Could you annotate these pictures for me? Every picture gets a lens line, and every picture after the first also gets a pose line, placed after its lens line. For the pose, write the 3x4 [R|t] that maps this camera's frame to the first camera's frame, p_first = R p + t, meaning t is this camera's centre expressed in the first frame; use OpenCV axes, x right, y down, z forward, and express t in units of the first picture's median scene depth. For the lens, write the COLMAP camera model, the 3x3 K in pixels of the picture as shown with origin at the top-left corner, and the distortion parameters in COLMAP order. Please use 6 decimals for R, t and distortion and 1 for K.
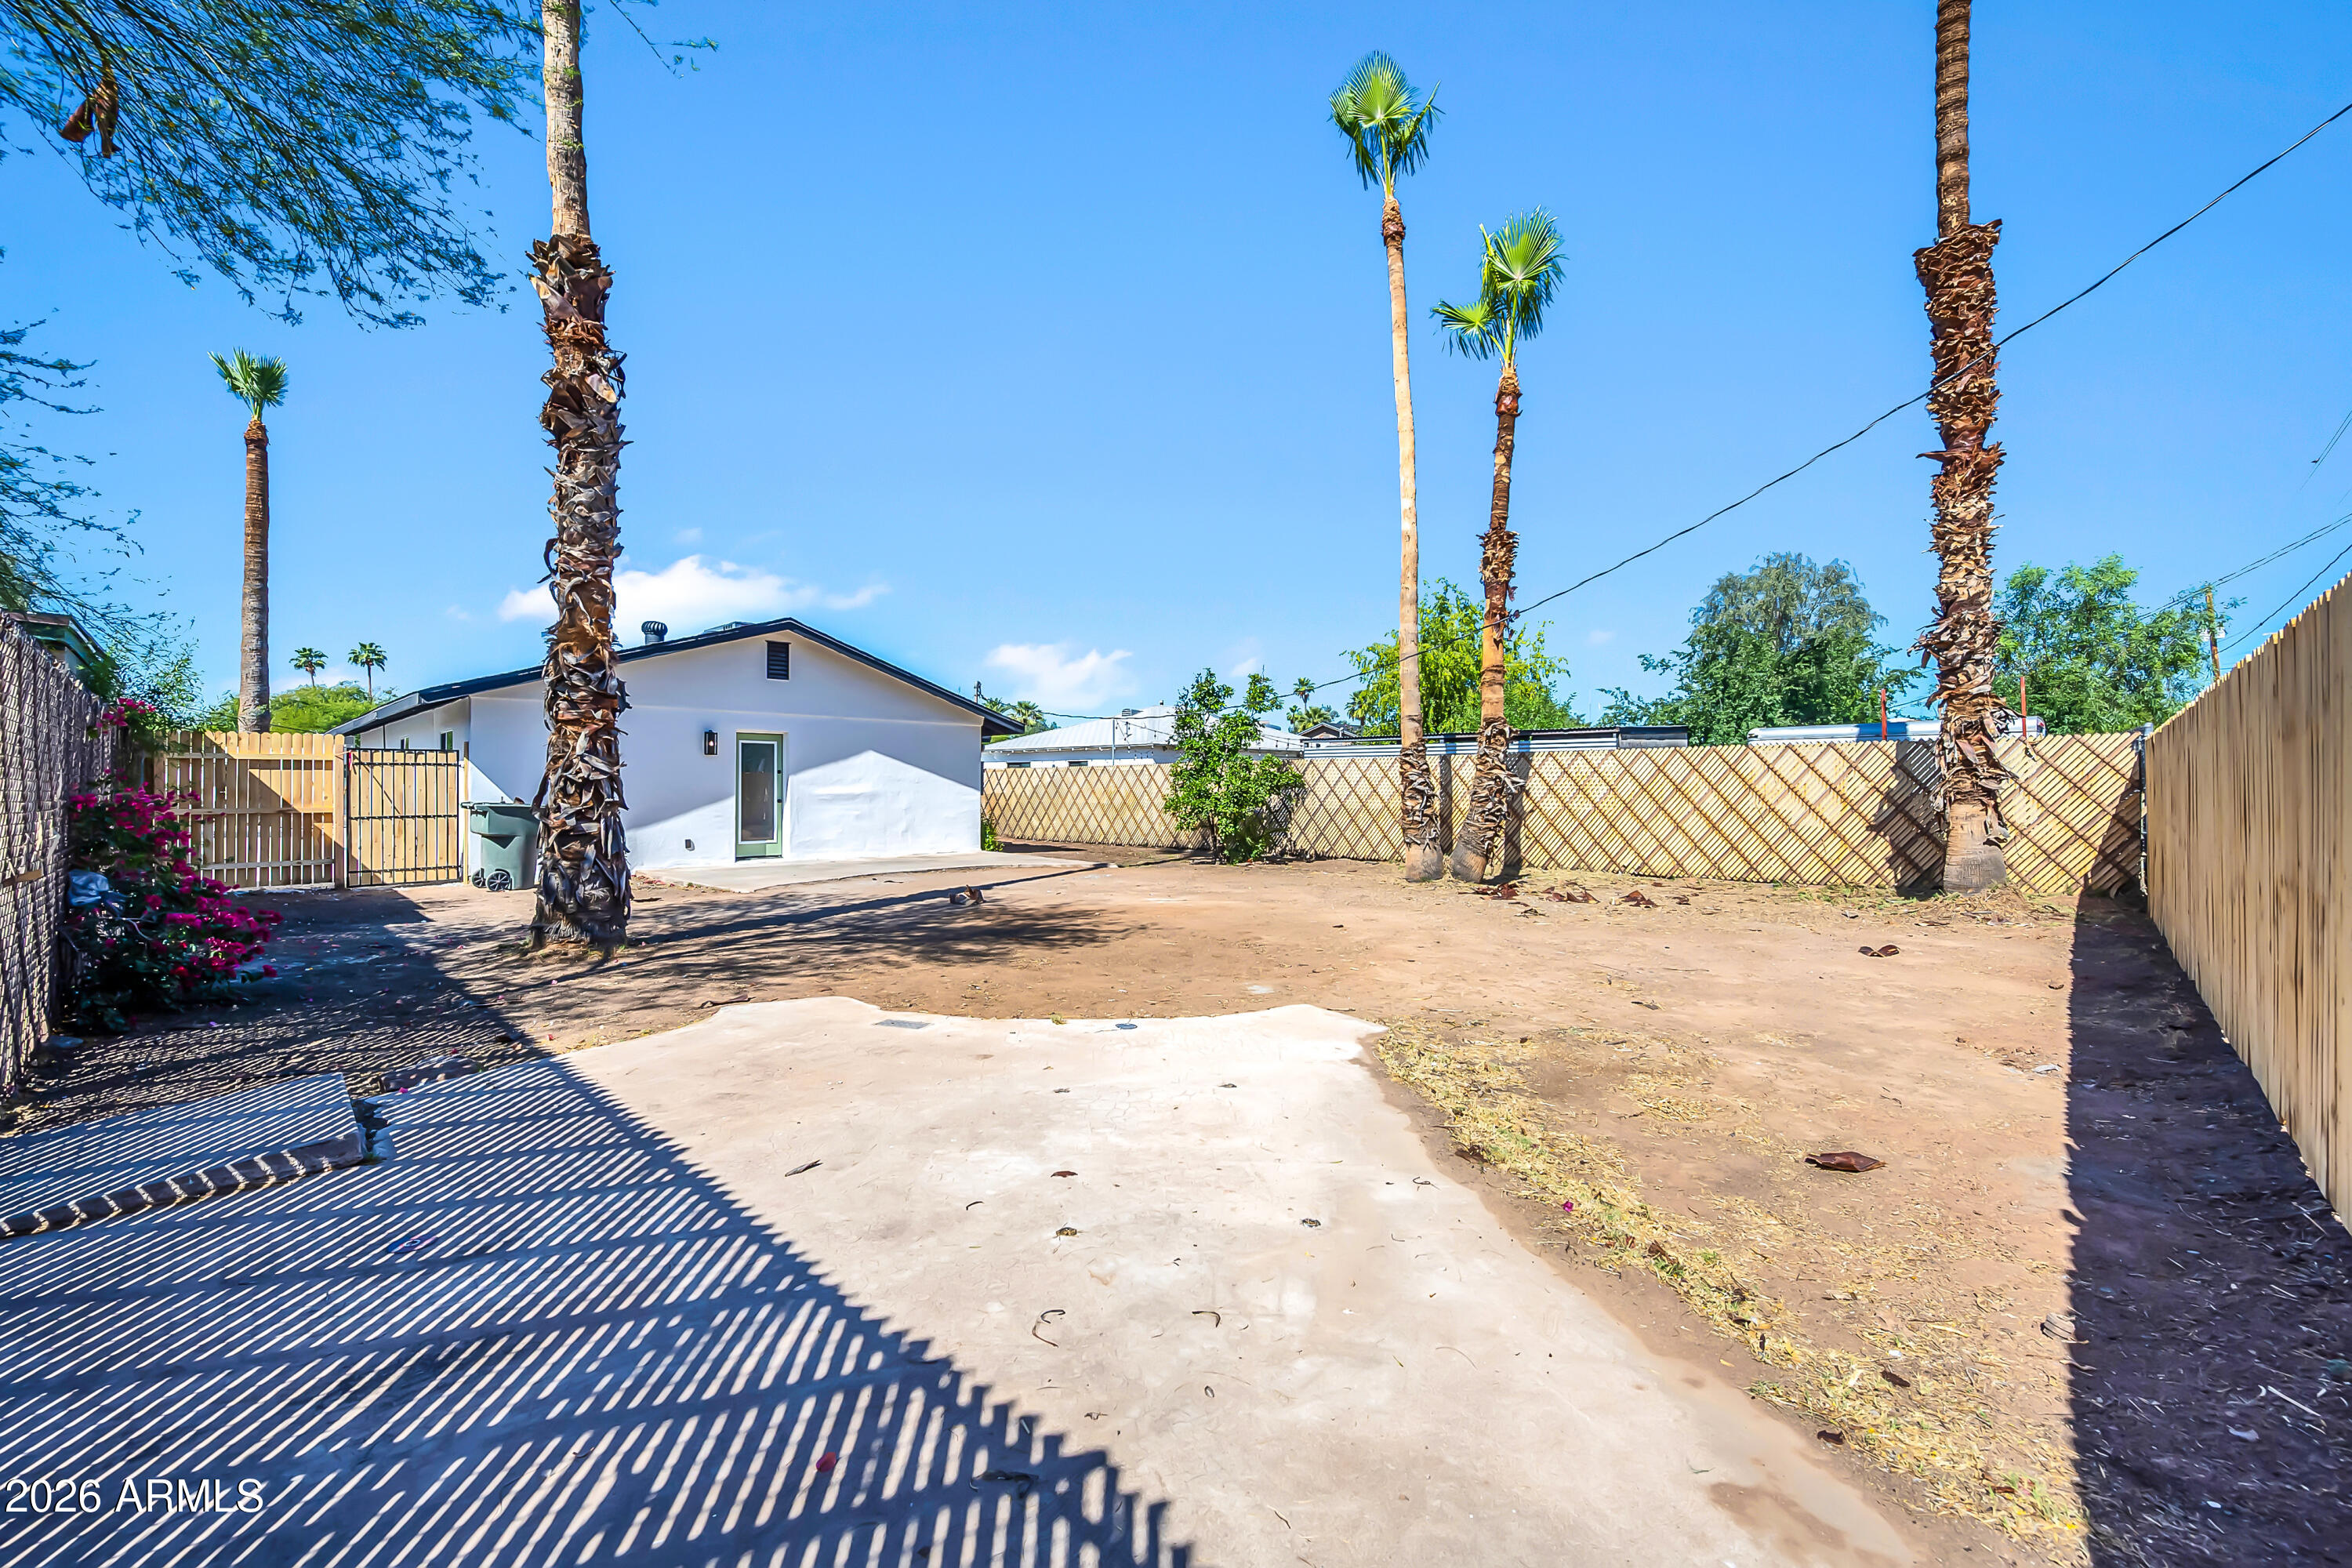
lens RADIAL K [[932.2, 0, 1211.9], [0, 932.2, 782.4], [0, 0, 1]] dist [-0.000658, 0.000142]
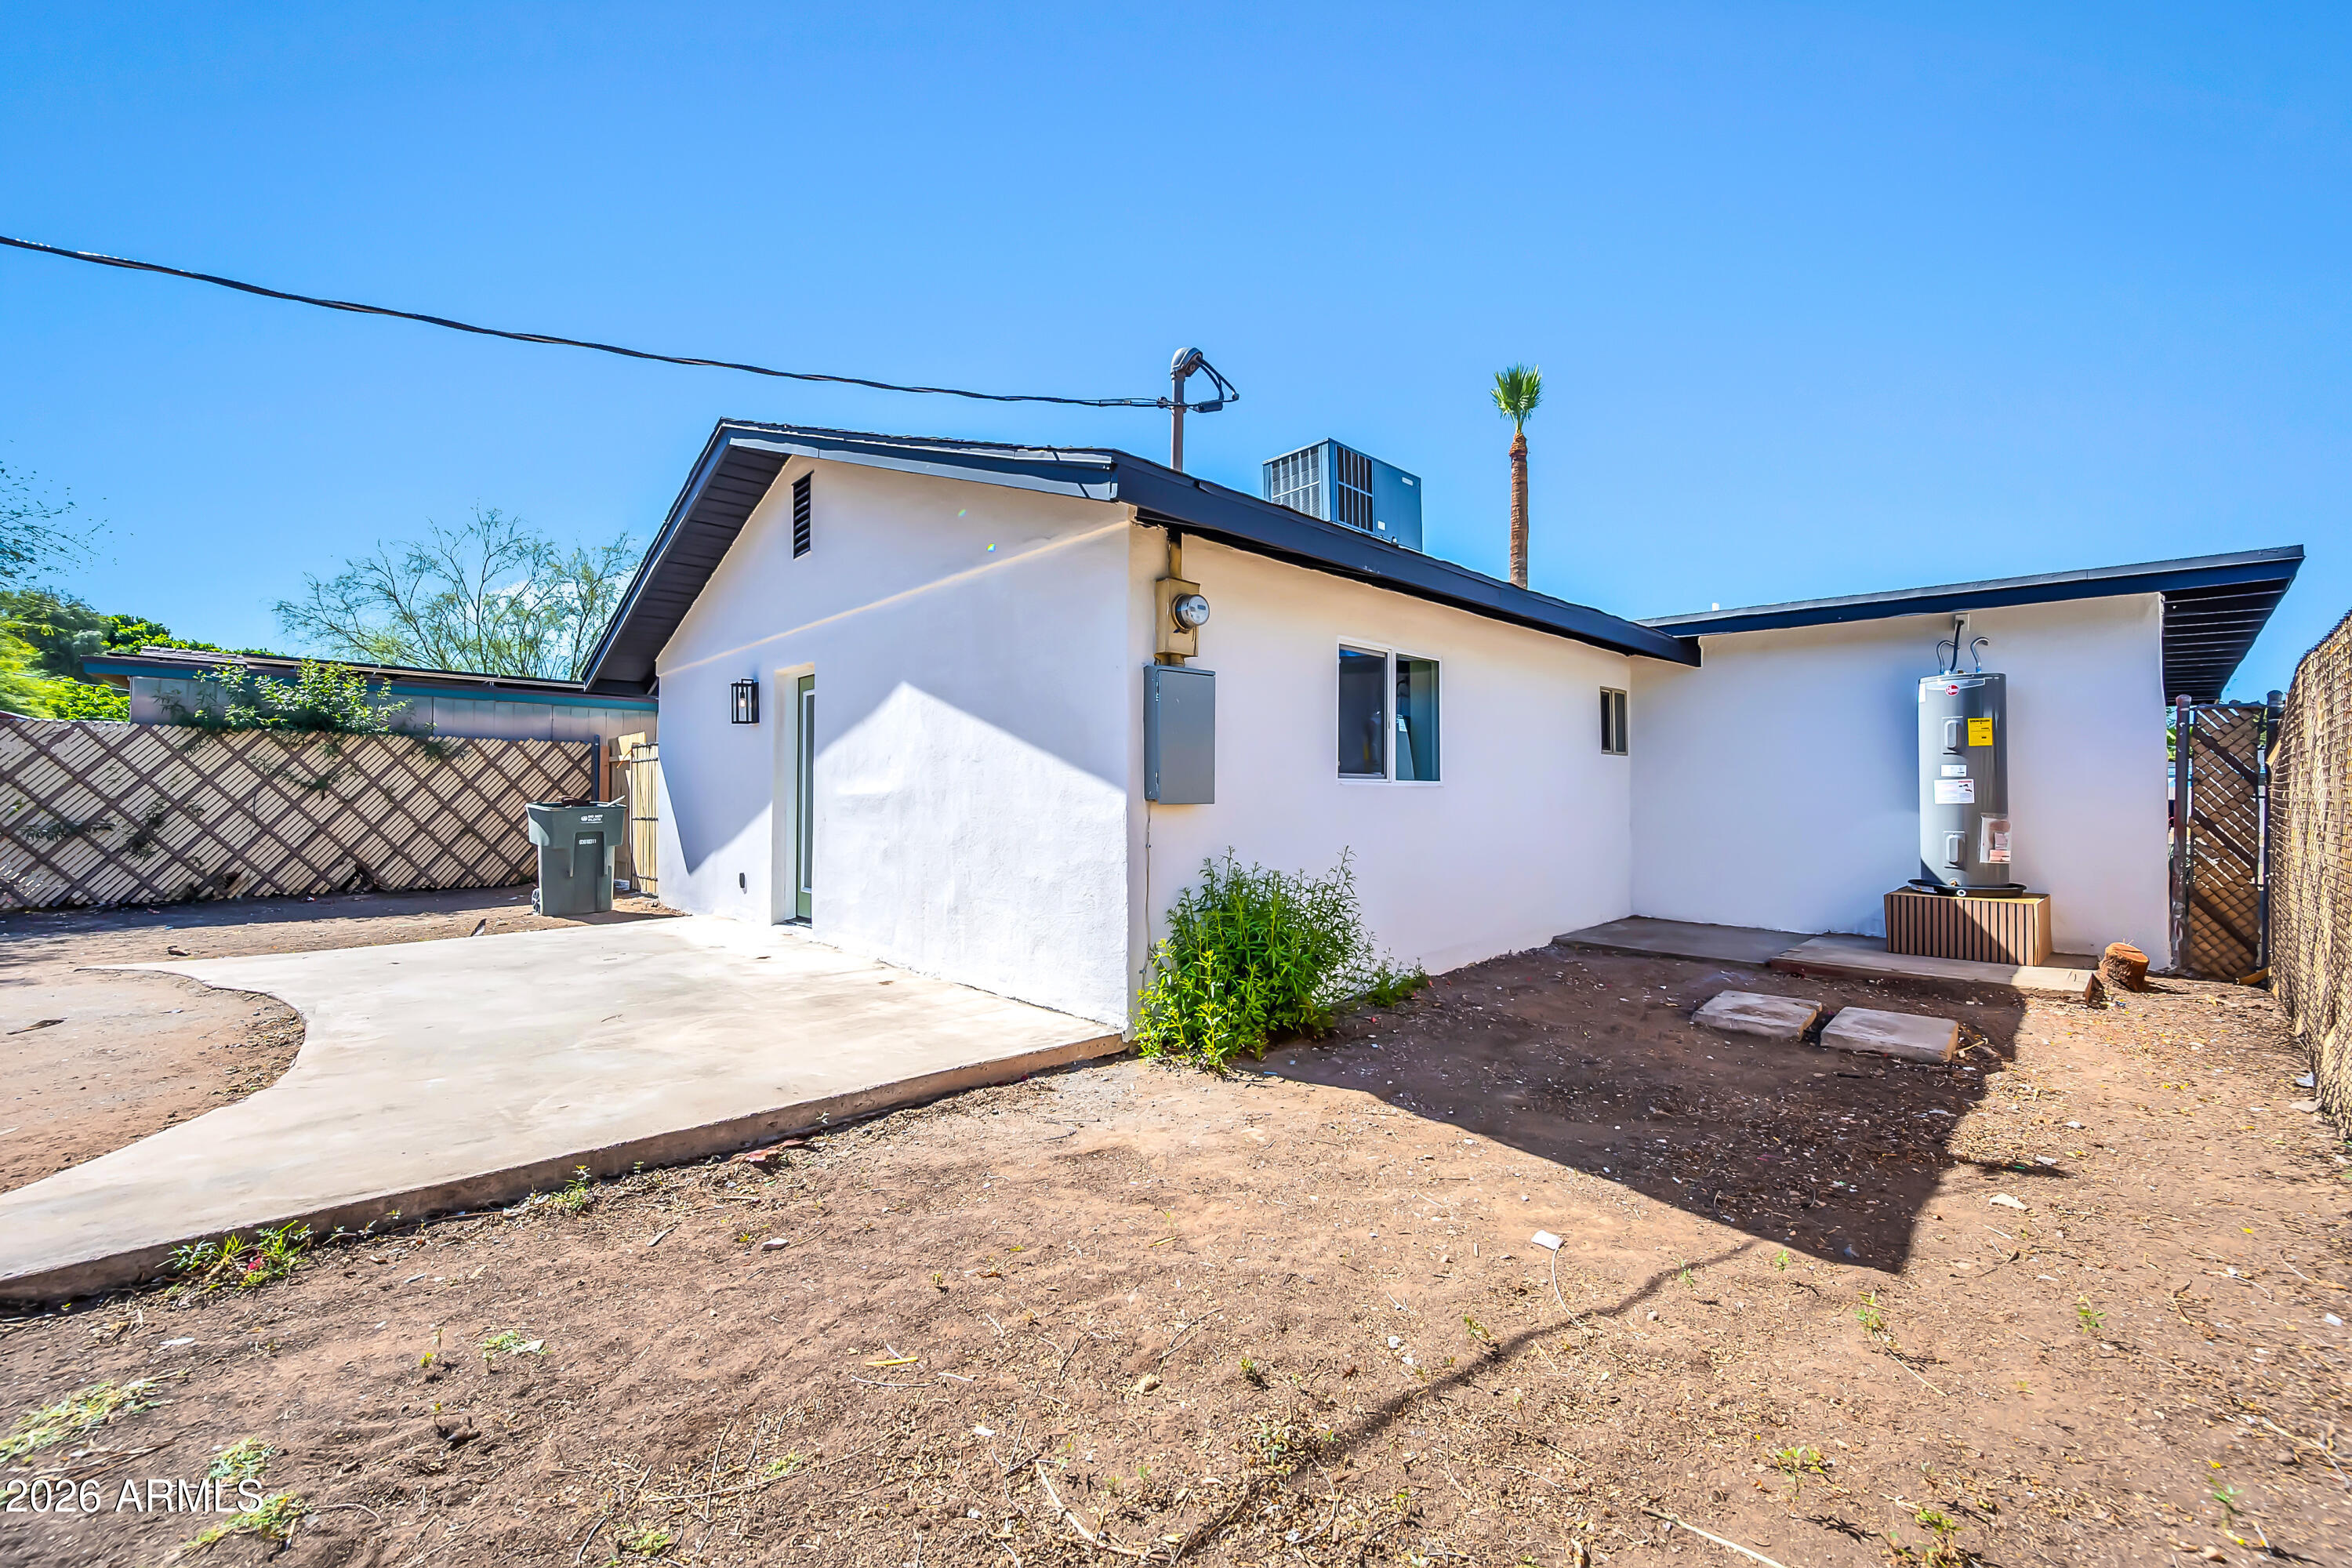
lens RADIAL K [[932.2, 0, 1211.9], [0, 932.2, 782.4], [0, 0, 1]] dist [-0.000658, 0.000142]
pose [[-0.066052, -0.019360, -0.997628, -0.004576], [0.000003, 0.999812, -0.019403, 0.015338], [0.997816, -0.001284, -0.066040, 1.228727]]
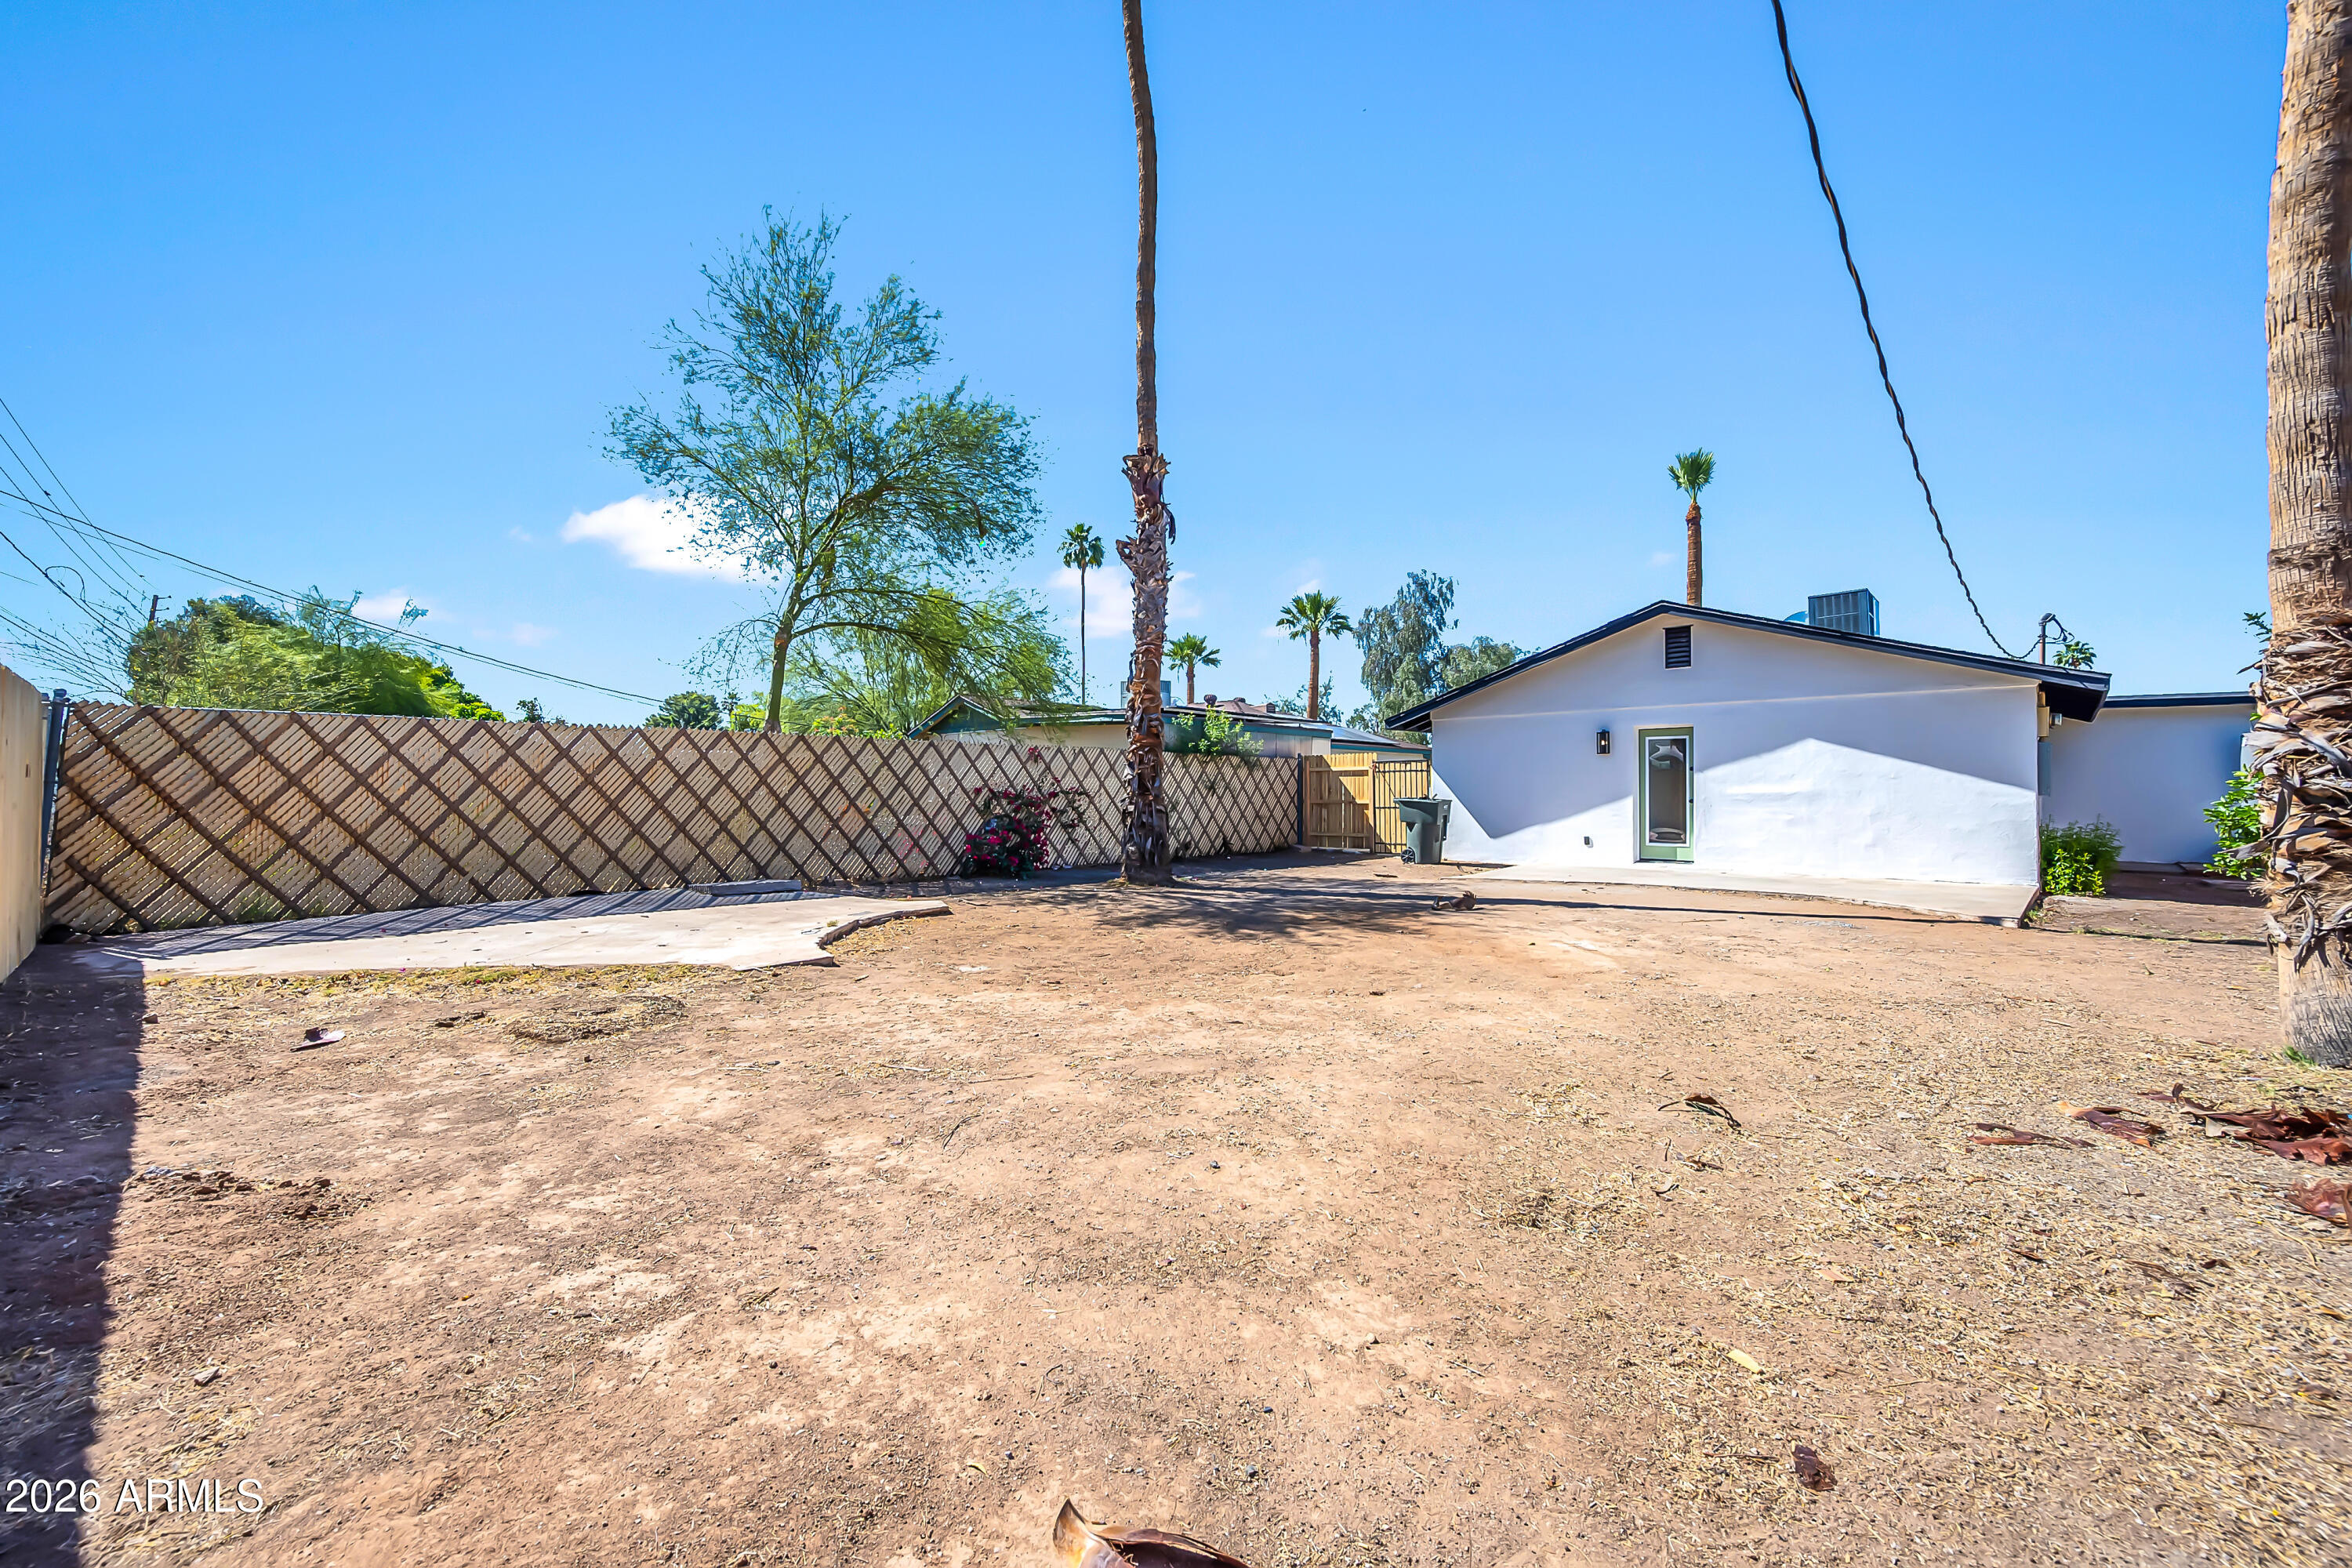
lens RADIAL K [[936.6, 0, 1176.0], [0, 936.6, 784.0], [0, 0, 1]] dist [-0.001394, -0.000325]
pose [[-0.018676, -0.009198, -0.999783, 0.454684], [0.004842, 0.999945, -0.009290, 0.009648], [0.999814, -0.005015, -0.018631, 0.519550]]
